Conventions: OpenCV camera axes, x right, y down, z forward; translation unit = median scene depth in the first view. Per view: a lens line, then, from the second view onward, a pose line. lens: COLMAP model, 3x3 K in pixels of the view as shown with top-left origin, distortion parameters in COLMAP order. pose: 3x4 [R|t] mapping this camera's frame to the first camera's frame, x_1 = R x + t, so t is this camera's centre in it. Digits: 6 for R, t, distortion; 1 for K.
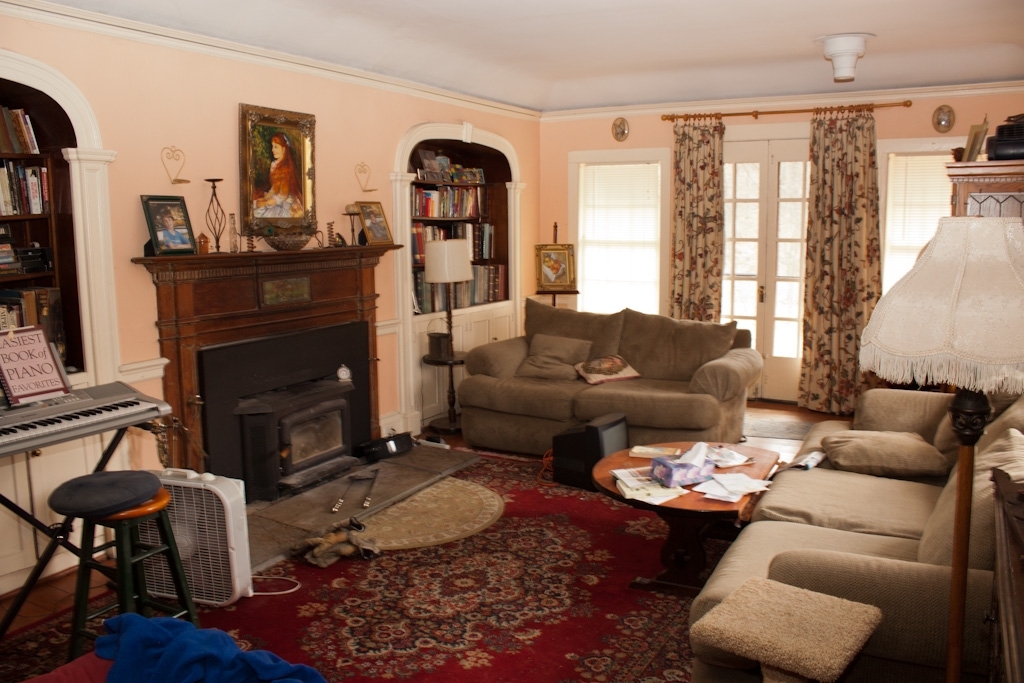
lens RADIAL K [[842.7, 0, 487.6], [0, 842.7, 352.2], [0, 0, 1]] dist [-0.154491, 0.132323]
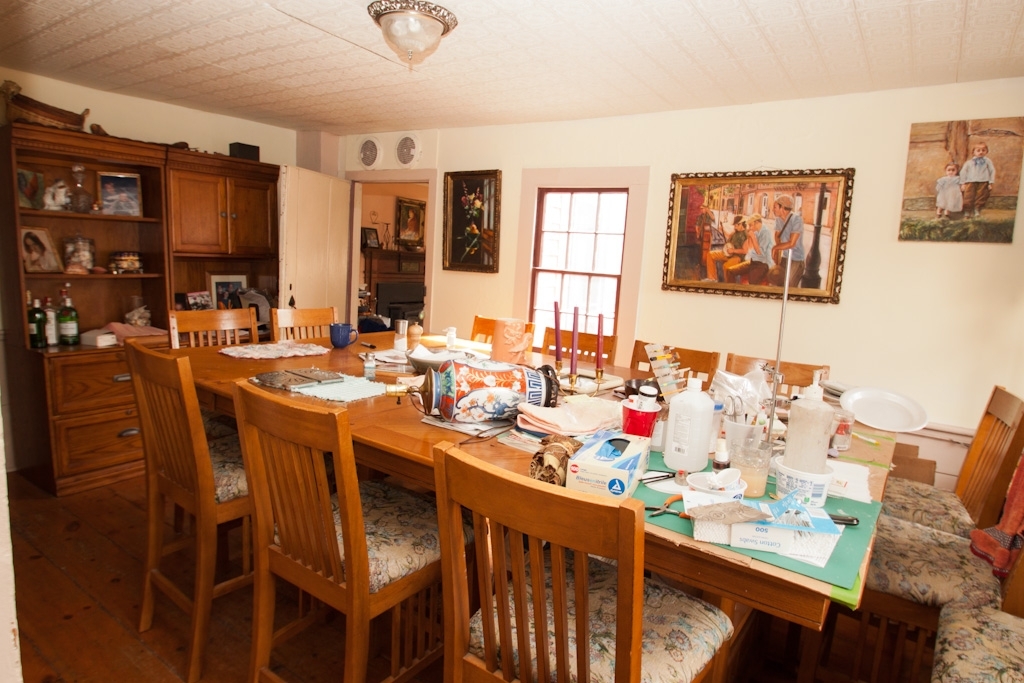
lens RADIAL K [[583.8, 0, 513.4], [0, 583.8, 337.8], [0, 0, 1]] dist [-0.021643, -0.001508]
pose [[0.994360, 0.088459, -0.058515, 0.233794], [-0.089166, 0.995971, -0.009580, 0.151042], [0.057432, 0.014744, 0.998241, -0.903346]]
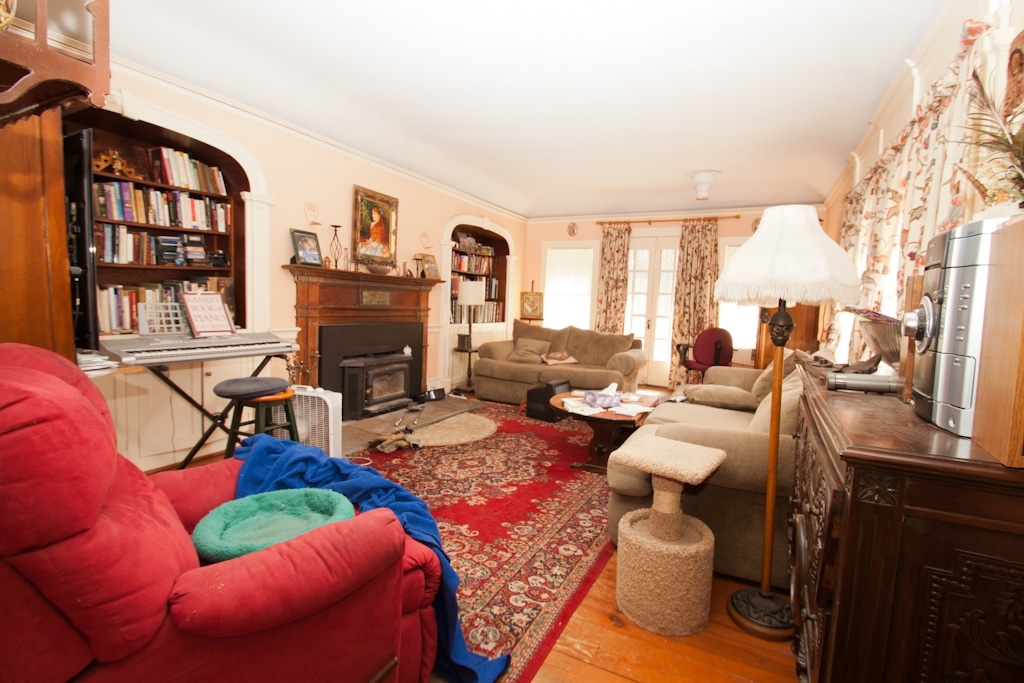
lens RADIAL K [[476.2, 0, 514.9], [0, 476.2, 343.2], [0, 0, 1]] dist [0.009257, -0.003665]
pose [[0.997496, 0.049524, 0.050486, -0.001584], [-0.045957, 0.996522, -0.069509, 0.077128], [-0.053753, 0.067015, 0.996303, 0.016410]]
